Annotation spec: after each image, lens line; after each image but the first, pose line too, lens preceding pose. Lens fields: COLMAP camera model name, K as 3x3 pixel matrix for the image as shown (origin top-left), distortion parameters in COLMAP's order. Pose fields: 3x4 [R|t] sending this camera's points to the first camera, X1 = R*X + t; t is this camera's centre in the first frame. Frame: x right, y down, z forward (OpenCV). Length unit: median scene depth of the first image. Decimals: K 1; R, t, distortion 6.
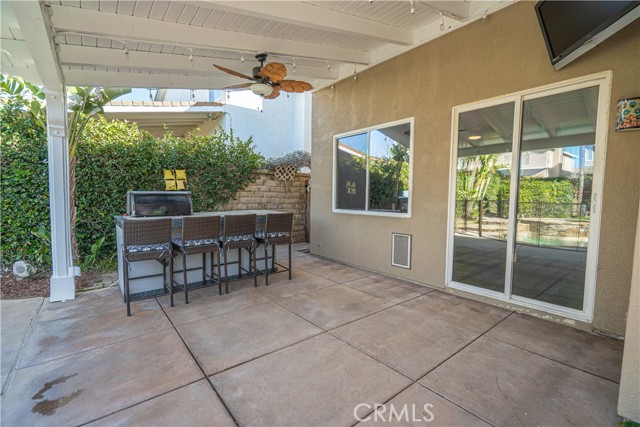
lens RADIAL K [[287.0, 0, 321.5], [0, 287.0, 214.5], [0, 0, 1]] dist [-0.001783, 0.000001]
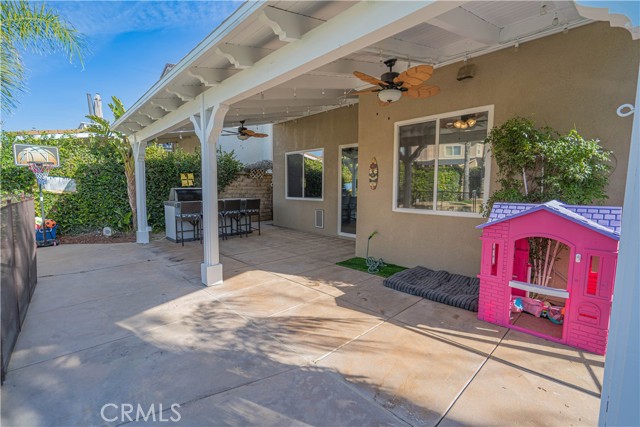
lens RADIAL K [[287.0, 0, 321.5], [0, 287.0, 214.5], [0, 0, 1]] dist [-0.001783, 0.000001]
pose [[0.996598, -0.012419, 0.081479, 0.135462], [0.009685, 0.999380, 0.033863, 0.033550], [-0.081849, -0.032958, 0.996100, -0.845168]]
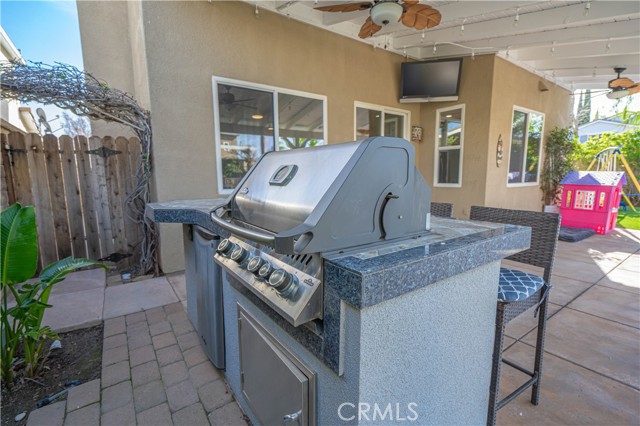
lens RADIAL K [[302.4, 0, 320.6], [0, 302.4, 216.3], [0, 0, 1]] dist [-0.000522, 0.000343]
pose [[0.068424, -0.144507, 0.987135, -0.808998], [0.071719, 0.987607, 0.139605, -0.049592], [-0.995075, 0.061244, 0.077940, 0.892295]]
